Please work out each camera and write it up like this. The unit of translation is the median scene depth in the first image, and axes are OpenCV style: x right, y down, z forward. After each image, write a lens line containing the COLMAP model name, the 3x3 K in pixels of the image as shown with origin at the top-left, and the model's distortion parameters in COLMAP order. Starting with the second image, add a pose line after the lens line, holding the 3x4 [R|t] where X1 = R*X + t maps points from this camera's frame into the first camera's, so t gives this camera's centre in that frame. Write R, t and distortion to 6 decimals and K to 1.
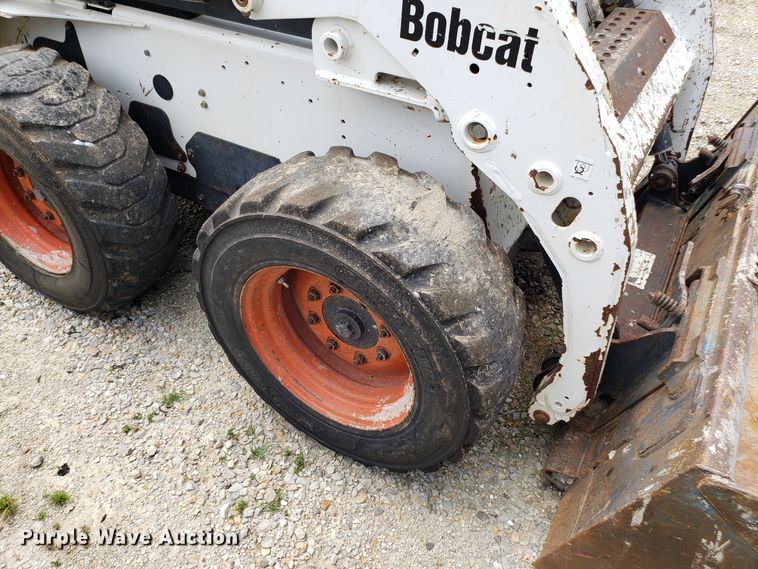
lens RADIAL K [[606.4, 0, 380.9], [0, 606.4, 302.3], [0, 0, 1]] dist [0.008278, 0.012212]
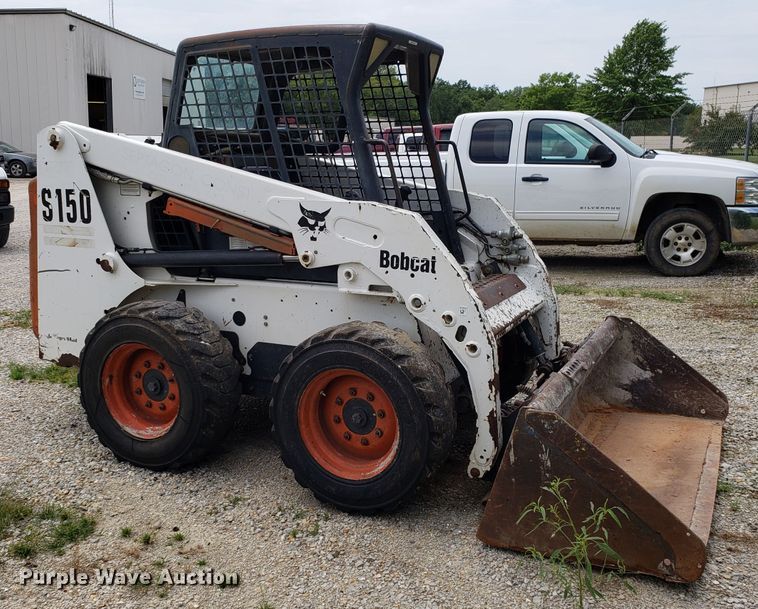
lens RADIAL K [[862.1, 0, 379.0], [0, 862.1, 304.5], [0, 0, 1]] dist [0.238724, -0.808689]
pose [[0.996930, -0.027990, 0.073130, -0.158186], [0.062390, 0.848289, -0.525845, 1.036864], [-0.047317, 0.528793, 0.847431, -1.252650]]
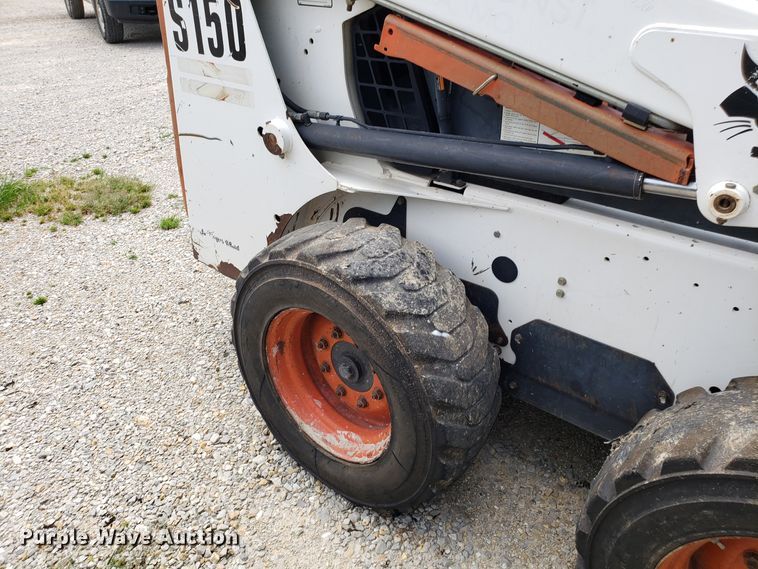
lens RADIAL K [[616.3, 0, 374.9], [0, 616.3, 296.4], [0, 0, 1]] dist [0.005667, -0.001460]
pose [[0.987228, 0.063657, -0.146041, -0.460566], [-0.091990, 0.976213, -0.196331, -0.130882], [0.130069, 0.207258, 0.969601, 0.107201]]
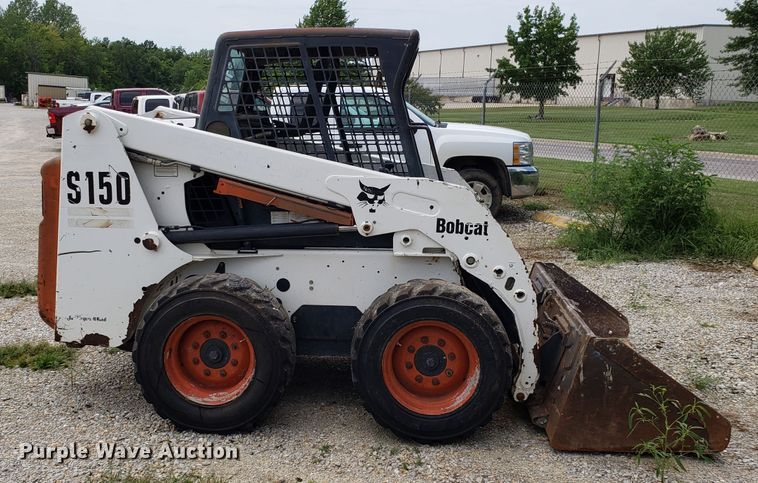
lens RADIAL K [[840.2, 0, 380.2], [0, 840.2, 224.7], [0, 0, 1]] dist [0.090250, -0.020065]
pose [[0.898401, -0.071077, 0.433387, -1.347921], [0.300719, 0.818744, -0.489107, 0.962627], [-0.320069, 0.569742, 0.756935, -1.323730]]
